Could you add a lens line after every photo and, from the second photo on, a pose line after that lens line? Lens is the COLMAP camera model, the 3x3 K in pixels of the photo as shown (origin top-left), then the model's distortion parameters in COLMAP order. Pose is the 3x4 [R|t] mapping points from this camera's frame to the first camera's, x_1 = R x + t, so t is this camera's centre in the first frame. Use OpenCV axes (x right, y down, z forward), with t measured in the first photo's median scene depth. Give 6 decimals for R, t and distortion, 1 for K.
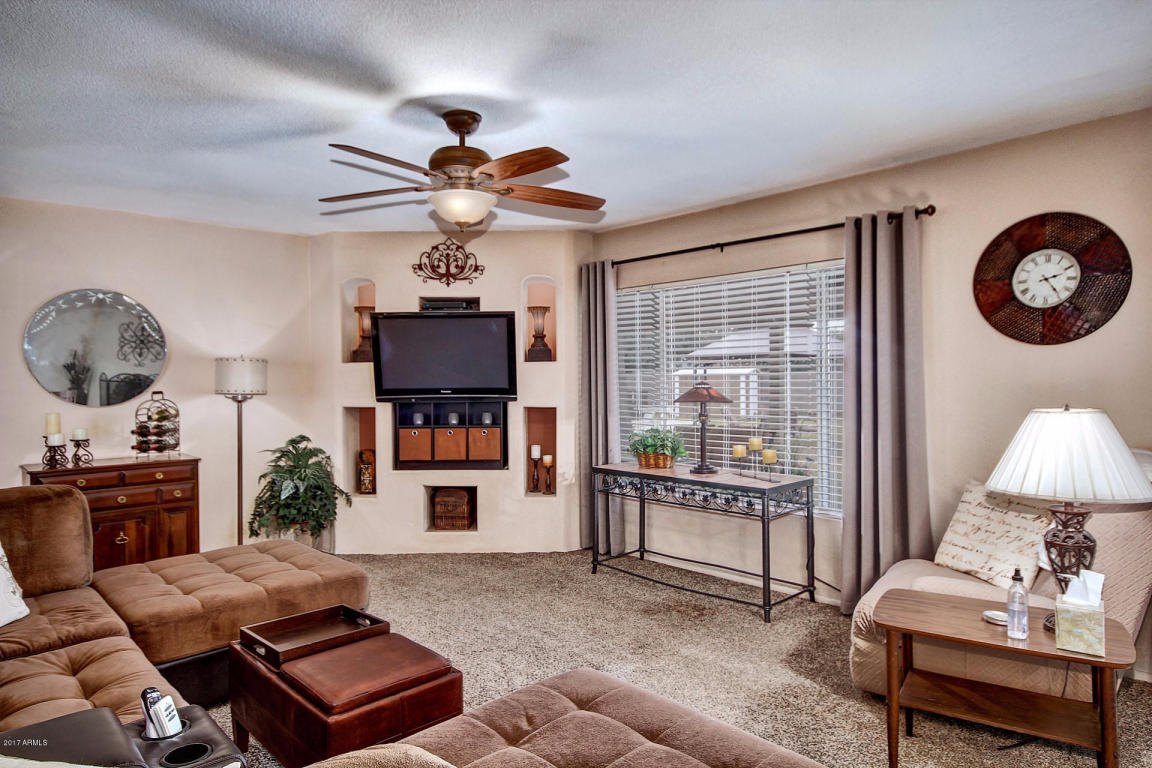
lens RADIAL K [[719.9, 0, 575.1], [0, 719.9, 381.1], [0, 0, 1]] dist [0.011887, 0.005715]
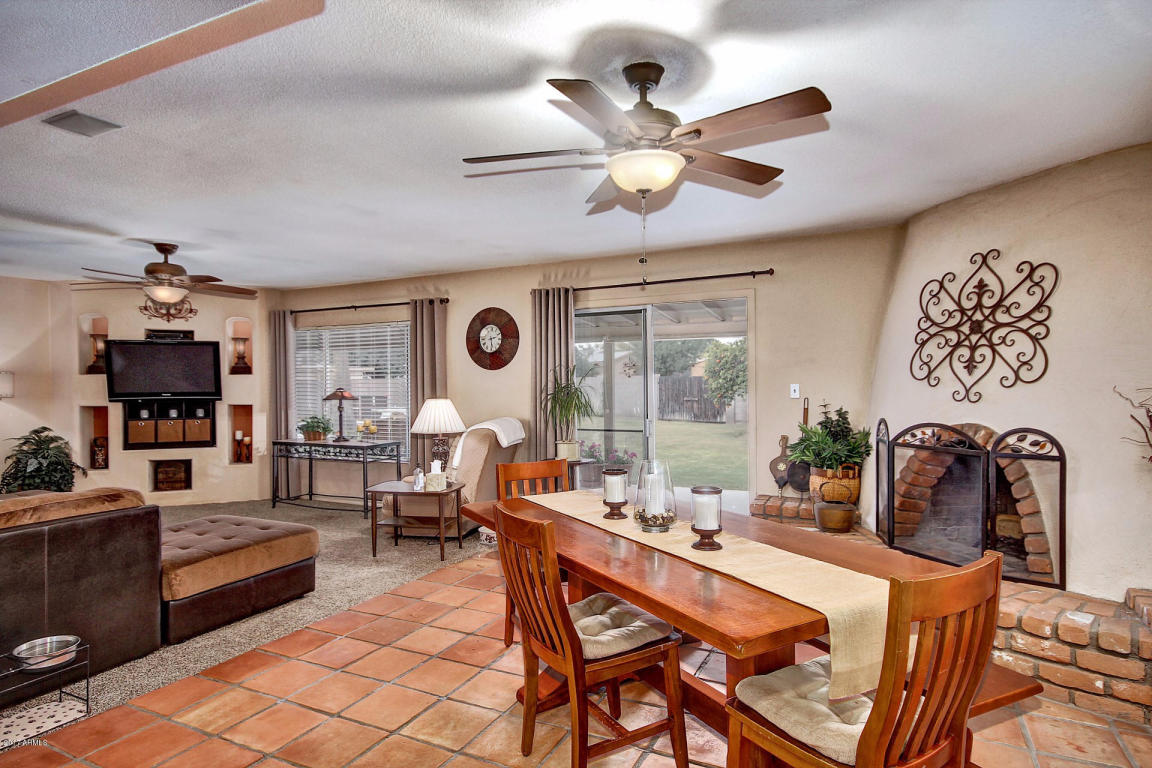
lens RADIAL K [[641.5, 0, 578.4], [0, 641.5, 382.5], [0, 0, 1]] dist [0.012405, 0.001609]
pose [[0.934913, 0.000491, 0.354876, 0.135590], [0.001875, 0.999978, -0.006325, -0.000127], [-0.354871, 0.006578, 0.934892, -0.512486]]
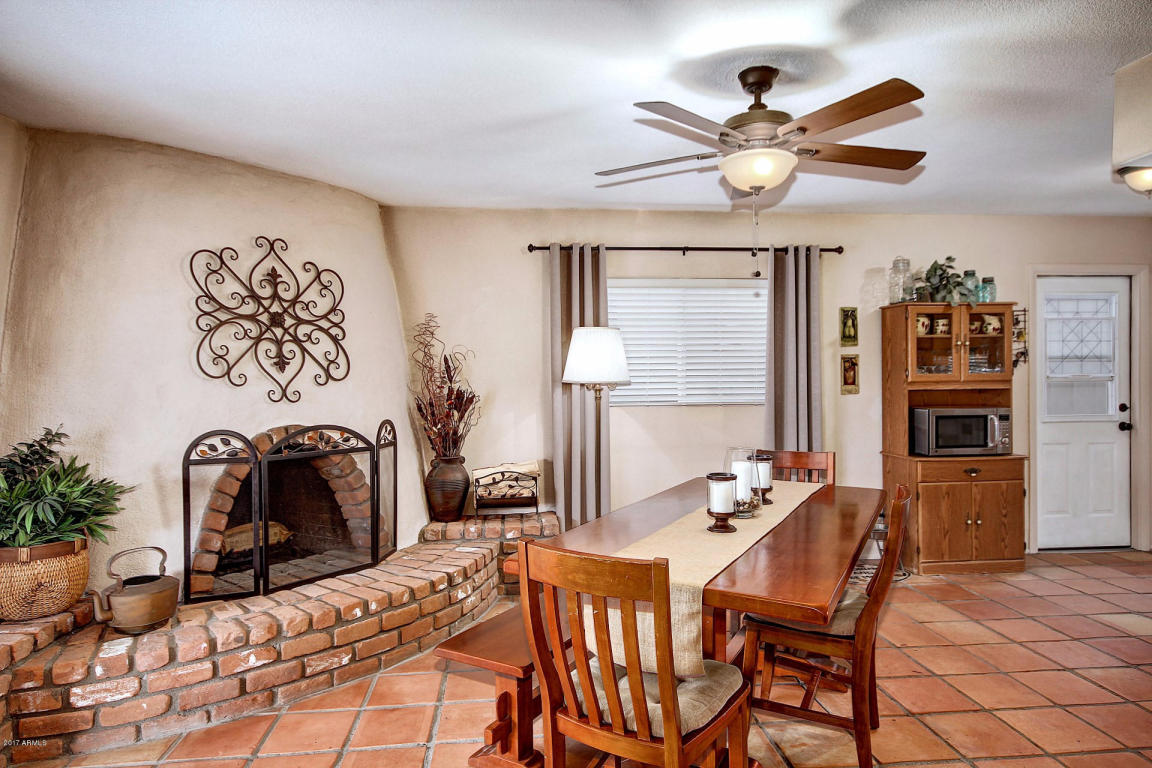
lens RADIAL K [[698.2, 0, 576.3], [0, 698.2, 387.0], [0, 0, 1]] dist [0.012599, 0.007542]
pose [[-0.799731, 0.007202, 0.600316, 0.136215], [0.018550, 0.999747, 0.012718, -0.000866], [-0.600072, 0.021306, -0.799662, 0.326751]]
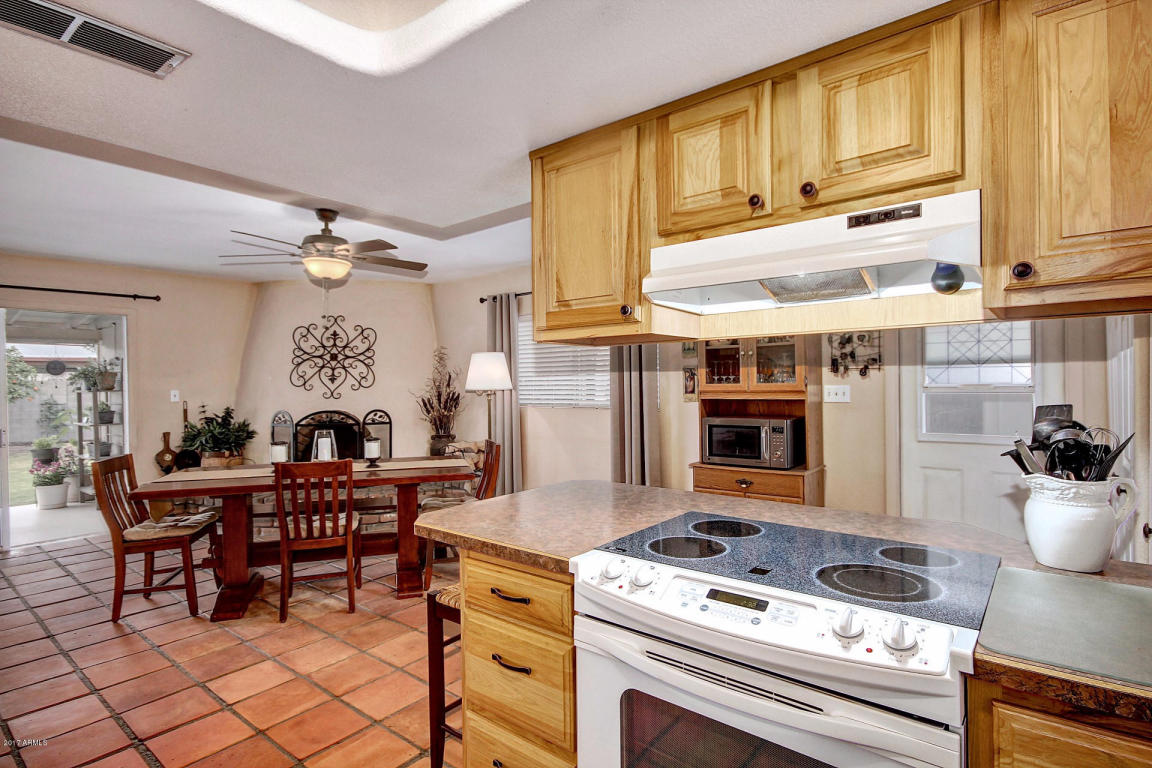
lens RADIAL K [[576.1, 0, 577.0], [0, 576.1, 386.8], [0, 0, 1]] dist [-0.011478, -0.001183]
pose [[-0.152121, 0.002482, 0.988359, -0.376154], [0.017359, 0.999849, 0.000161, 0.002375], [-0.988209, 0.017182, -0.152142, -0.319467]]
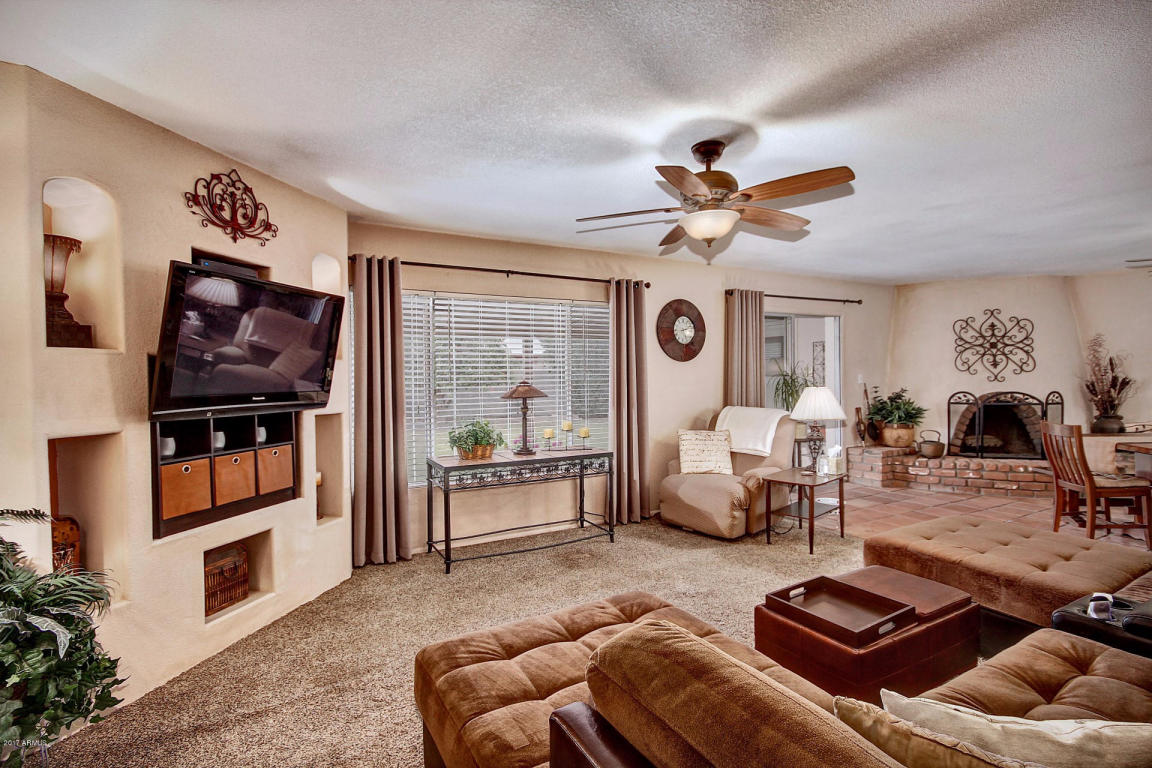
lens RADIAL K [[556.7, 0, 573.6], [0, 556.7, 388.4], [0, 0, 1]] dist [0.002213, -0.001748]
pose [[0.223815, -0.012892, 0.974546, -0.612356], [0.016721, 0.999816, 0.009386, 0.005052], [-0.974488, 0.014194, 0.223989, 0.579715]]
